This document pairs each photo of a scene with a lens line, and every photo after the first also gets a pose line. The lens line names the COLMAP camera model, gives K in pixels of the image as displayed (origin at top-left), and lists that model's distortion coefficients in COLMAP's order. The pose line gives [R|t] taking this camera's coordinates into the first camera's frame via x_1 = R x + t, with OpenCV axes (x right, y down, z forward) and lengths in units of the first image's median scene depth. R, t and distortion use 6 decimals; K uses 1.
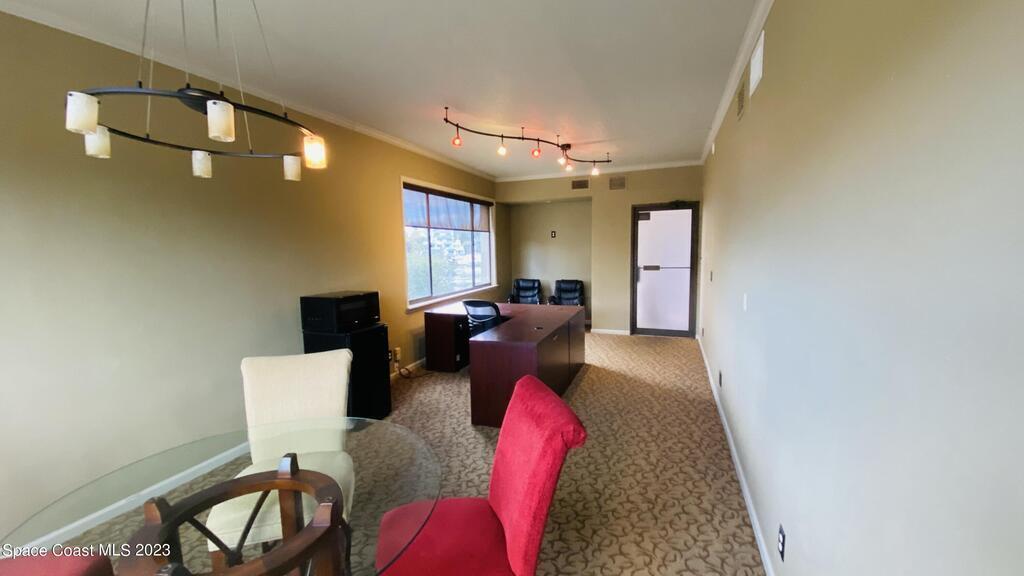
lens RADIAL K [[417.5, 0, 510.7], [0, 417.5, 291.7], [0, 0, 1]] dist [-0.000294, -0.000031]
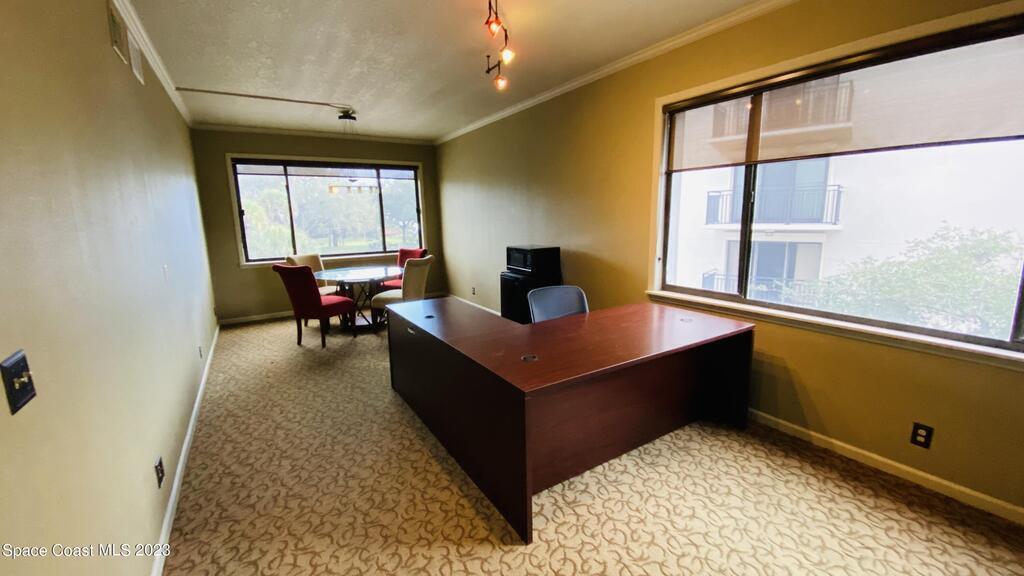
lens RADIAL K [[417.5, 0, 511.2], [0, 417.5, 283.0], [0, 0, 1]] dist [-0.000294, -0.000031]
pose [[-0.606164, 0.178950, -0.774947, 0.606678], [-0.048714, 0.964176, 0.260750, -0.199388], [0.793847, 0.195808, -0.575731, 1.645552]]
